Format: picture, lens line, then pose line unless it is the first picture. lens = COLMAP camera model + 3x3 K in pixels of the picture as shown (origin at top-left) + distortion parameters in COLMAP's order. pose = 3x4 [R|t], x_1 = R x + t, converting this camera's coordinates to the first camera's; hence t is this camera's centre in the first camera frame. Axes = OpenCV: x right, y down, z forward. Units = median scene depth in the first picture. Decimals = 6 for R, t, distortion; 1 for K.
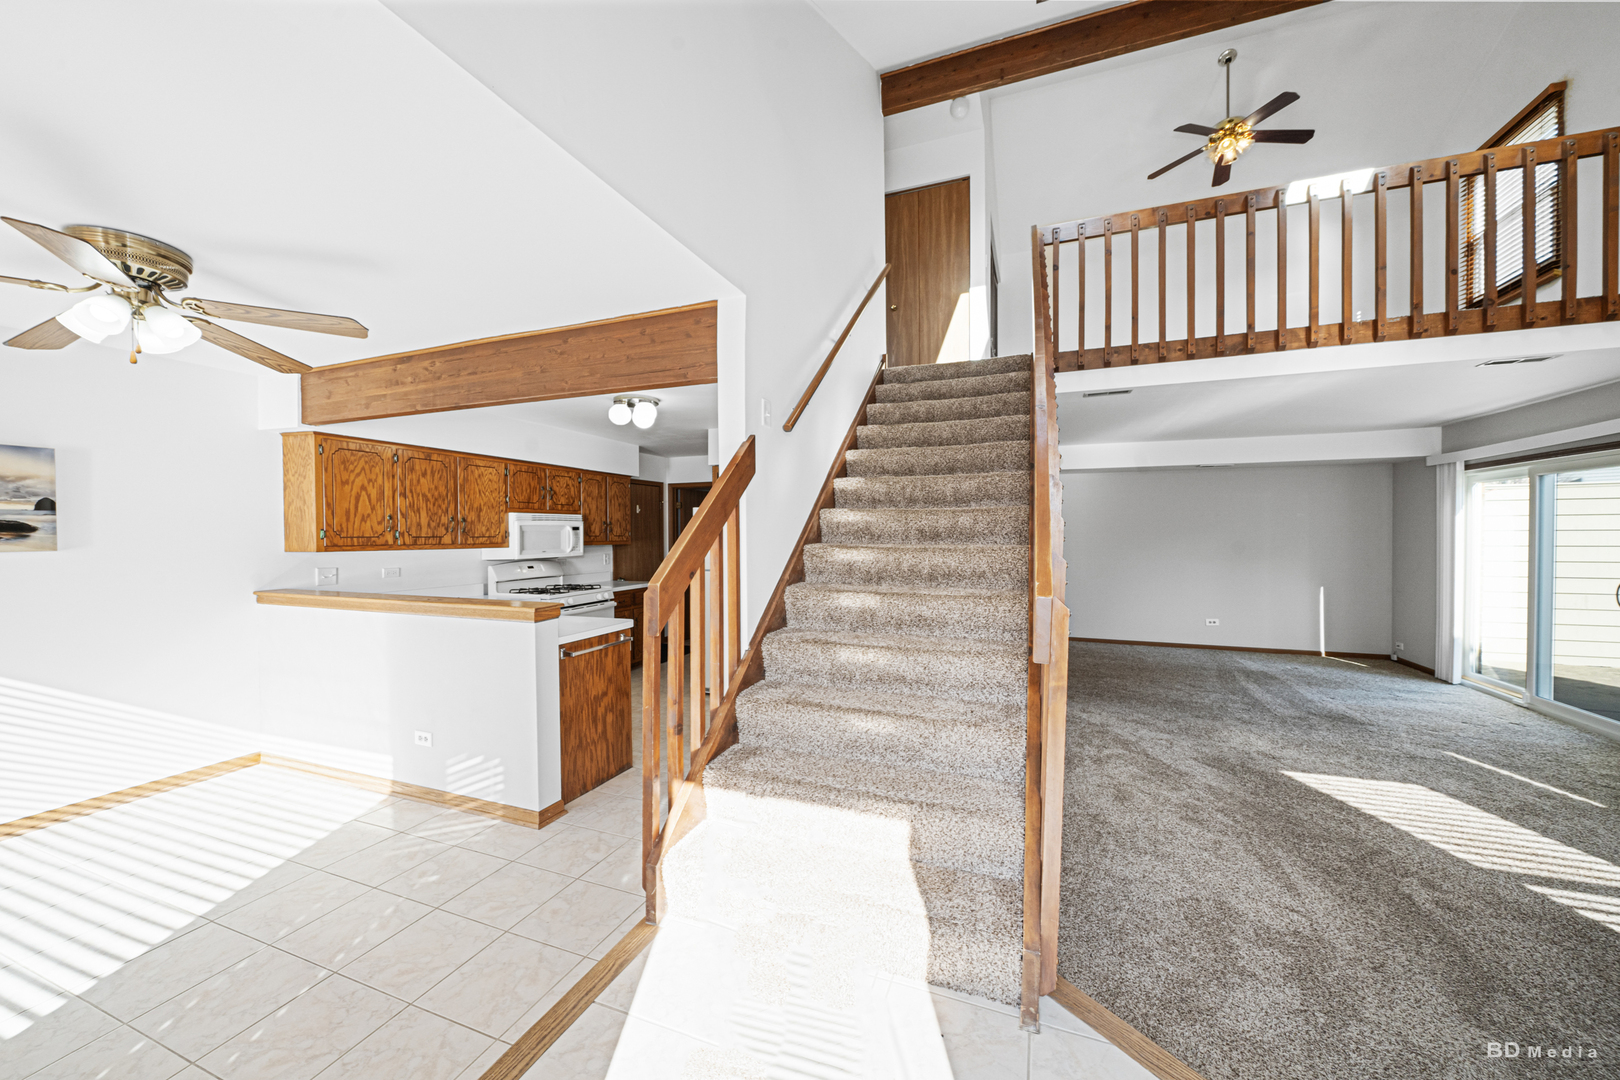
lens RADIAL K [[562.2, 0, 768.3], [0, 562.2, 542.9], [0, 0, 1]] dist [-0.004674, 0.000168]
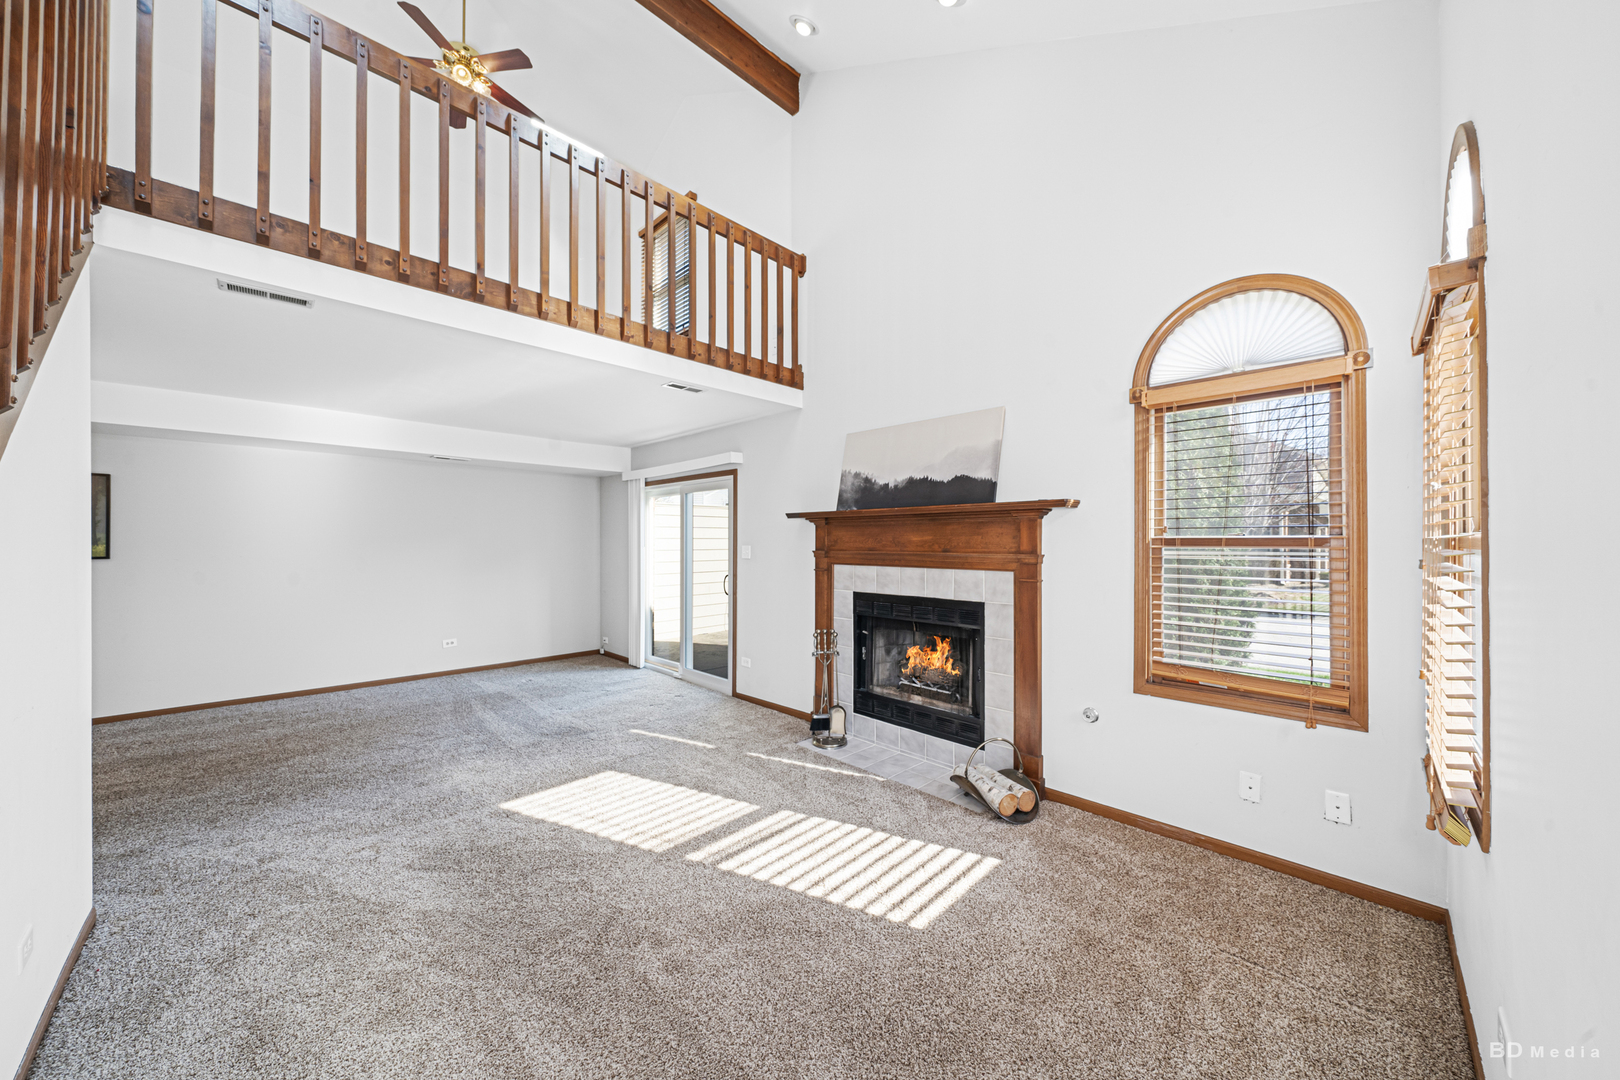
lens RADIAL K [[562.2, 0, 804.7], [0, 562.2, 538.9], [0, 0, 1]] dist [-0.004674, 0.000168]
pose [[0.352863, 0.010781, 0.935613, 0.199283], [0.012555, 0.999789, -0.016256, 0.004357], [-0.935591, 0.017483, 0.352653, 0.209025]]
